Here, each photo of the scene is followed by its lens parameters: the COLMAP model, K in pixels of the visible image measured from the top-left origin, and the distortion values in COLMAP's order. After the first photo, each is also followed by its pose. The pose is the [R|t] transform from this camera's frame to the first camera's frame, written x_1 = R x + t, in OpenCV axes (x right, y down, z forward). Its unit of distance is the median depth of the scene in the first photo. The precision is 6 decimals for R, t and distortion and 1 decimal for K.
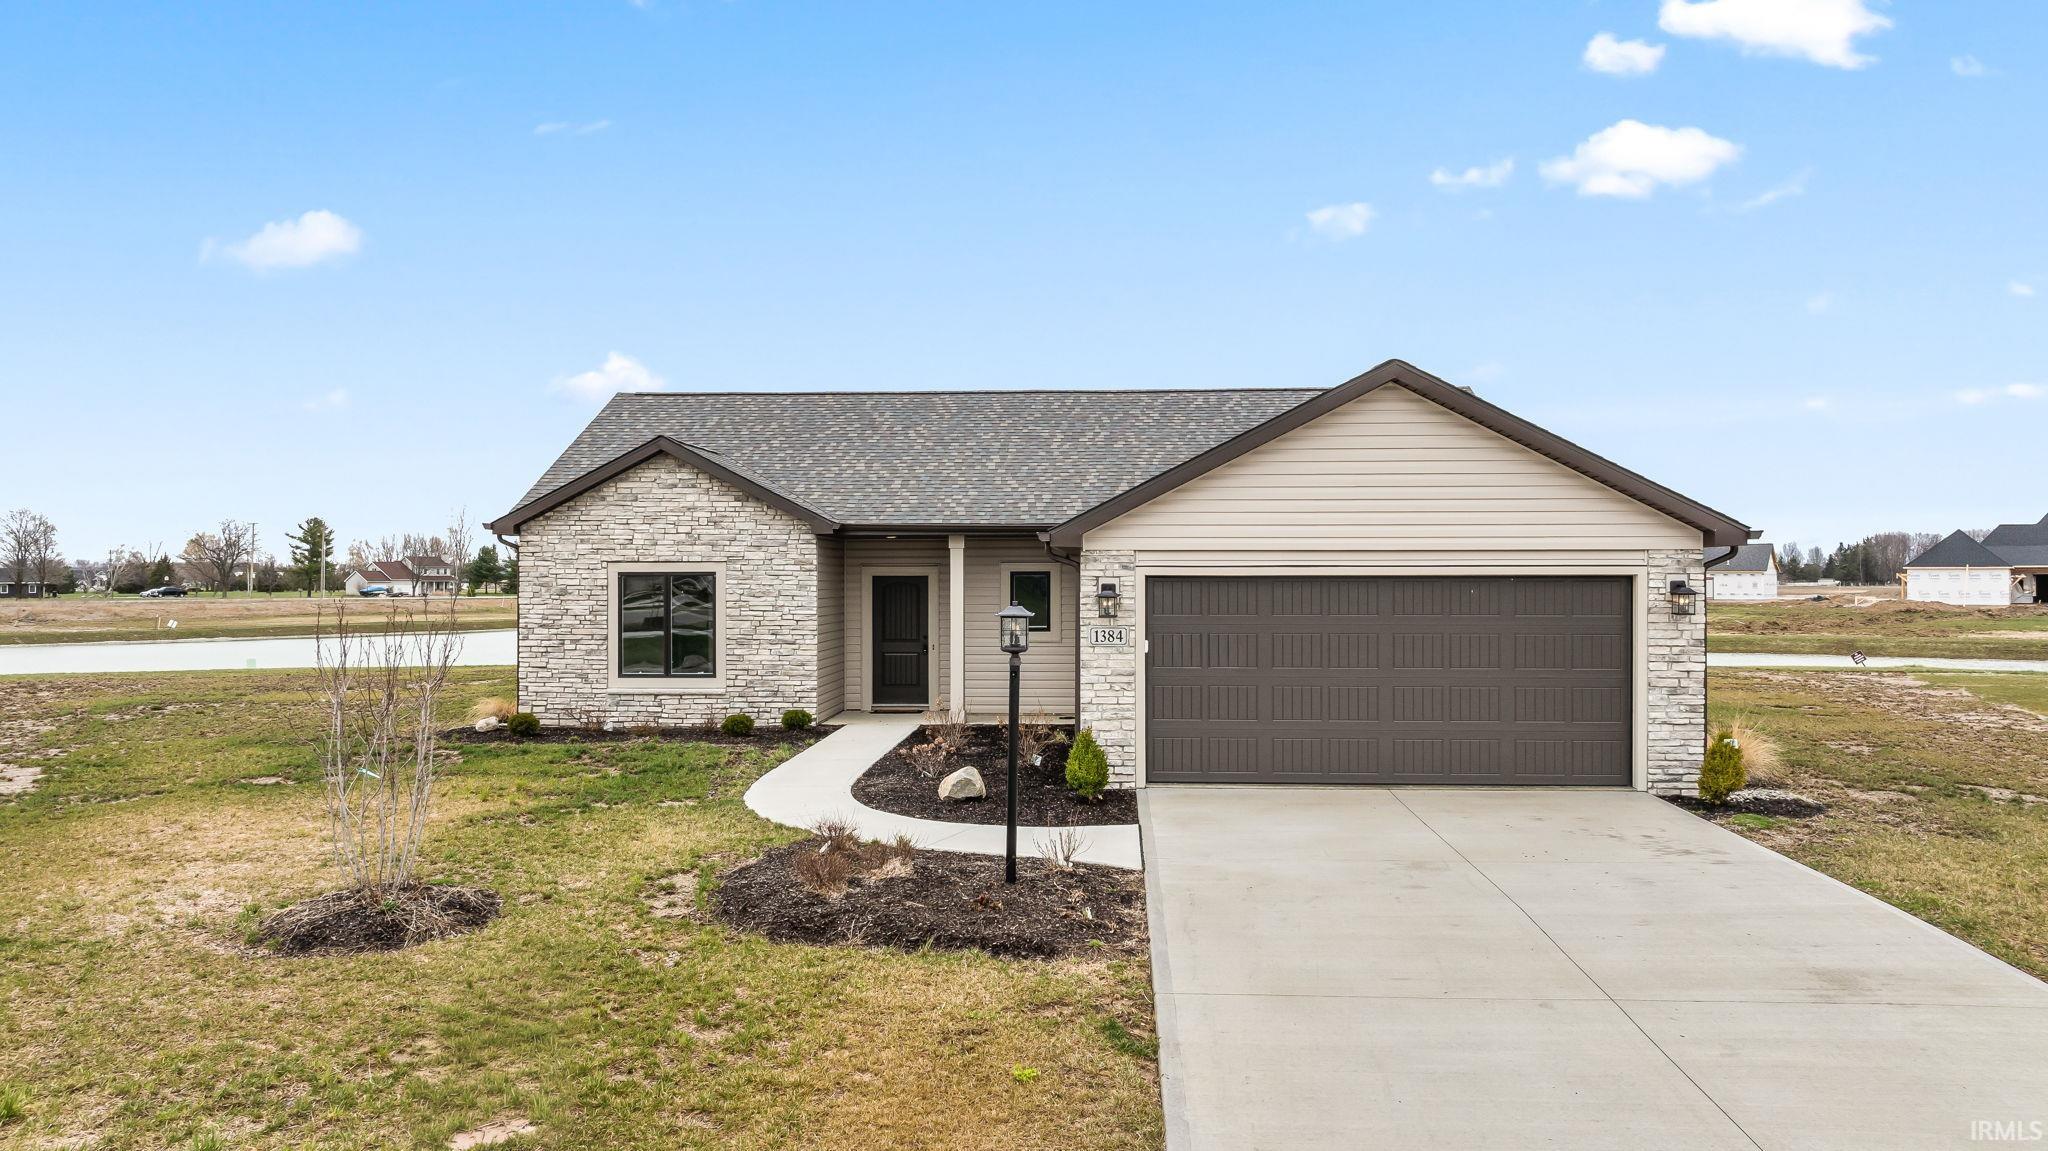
lens RADIAL K [[1439.7, 0, 1024.0], [0, 1439.7, 575.5], [0, 0, 1]] dist [-0.005520, 0.001600]
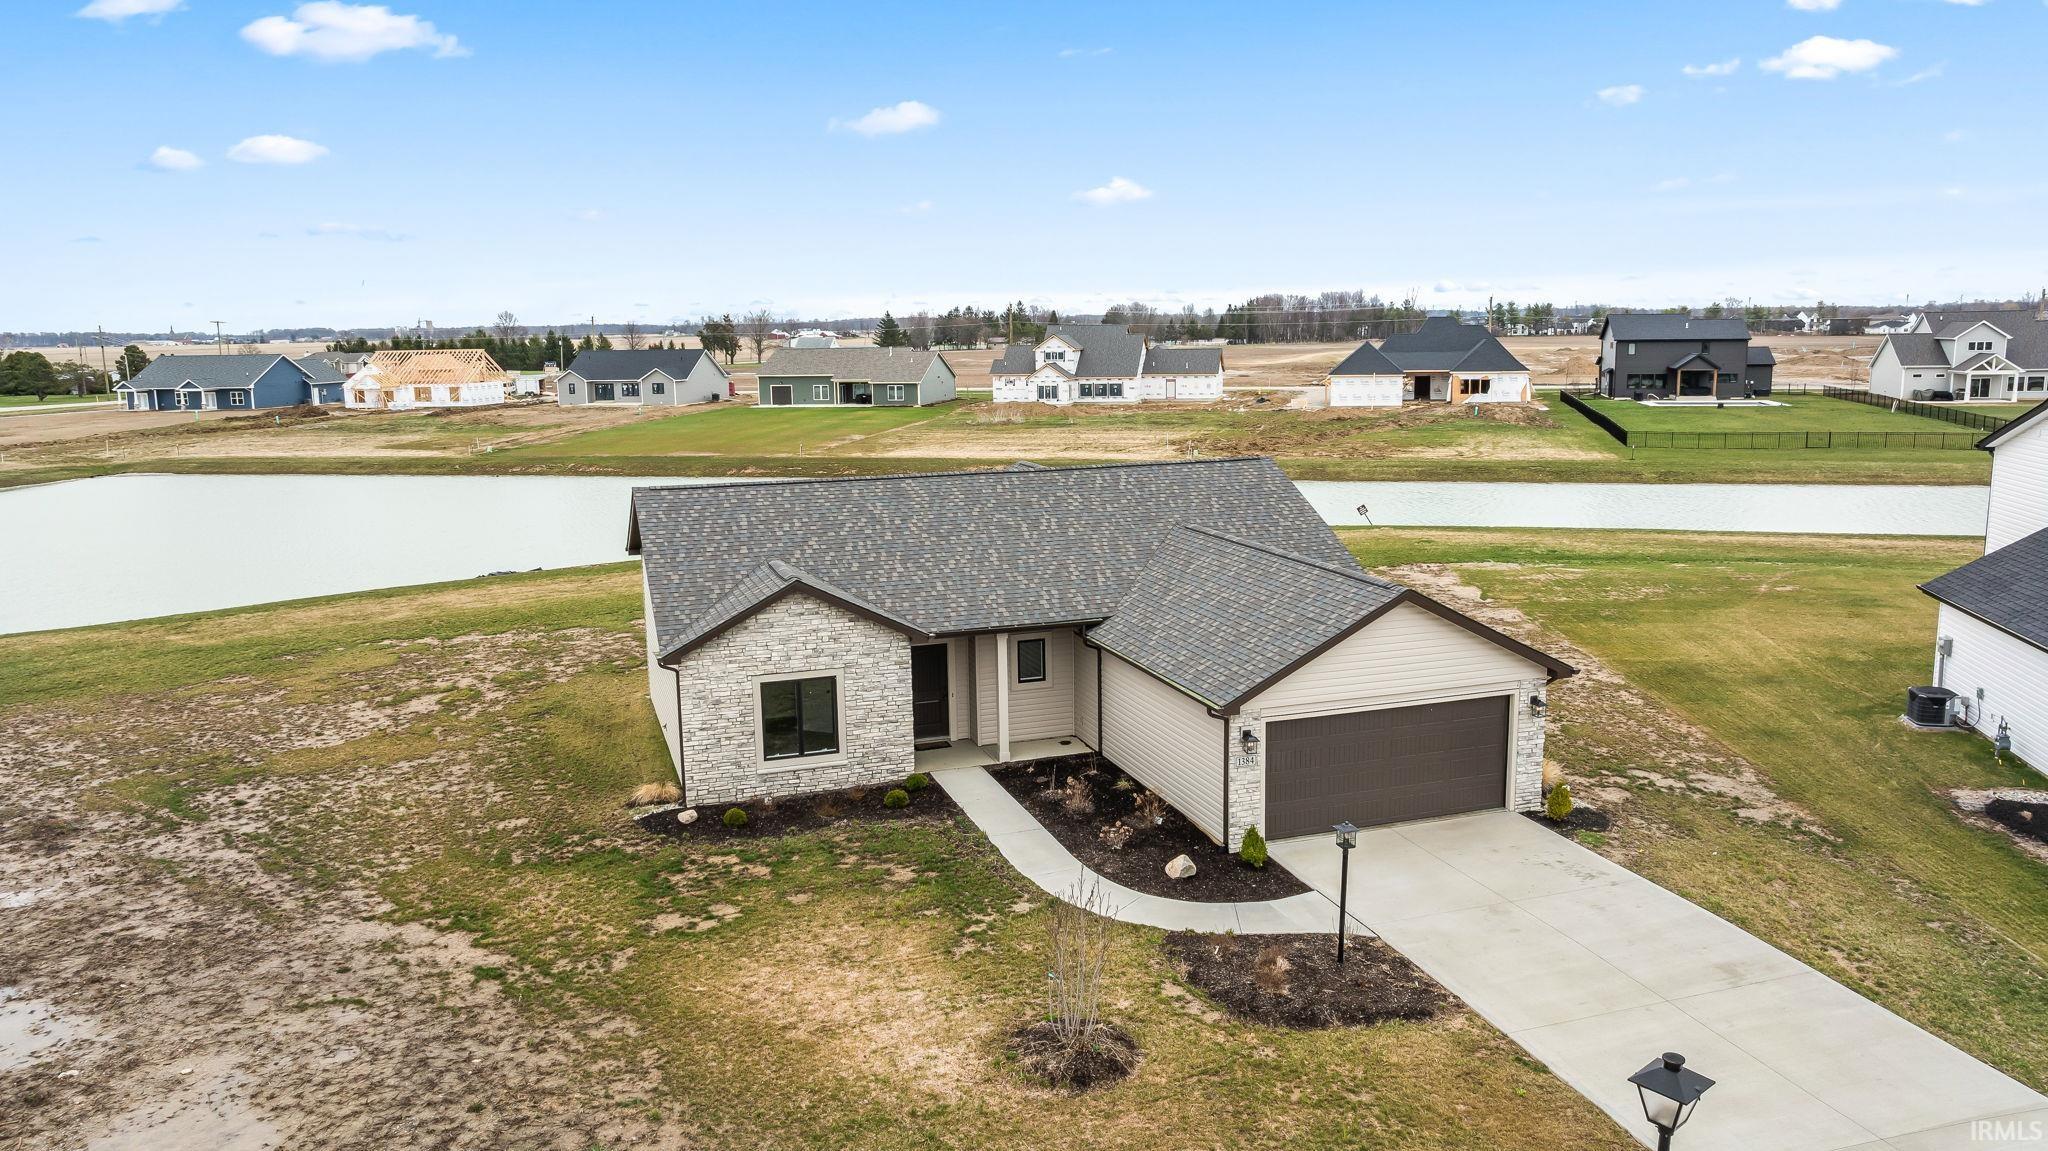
lens RADIAL K [[1439.7, 0, 1024.0], [0, 1439.7, 575.5], [0, 0, 1]] dist [-0.005520, 0.001600]
pose [[0.928187, -0.078714, 0.363693, -0.527712], [0.018272, 0.985833, 0.166732, -0.310351], [-0.371665, -0.148113, 0.916476, -0.260304]]
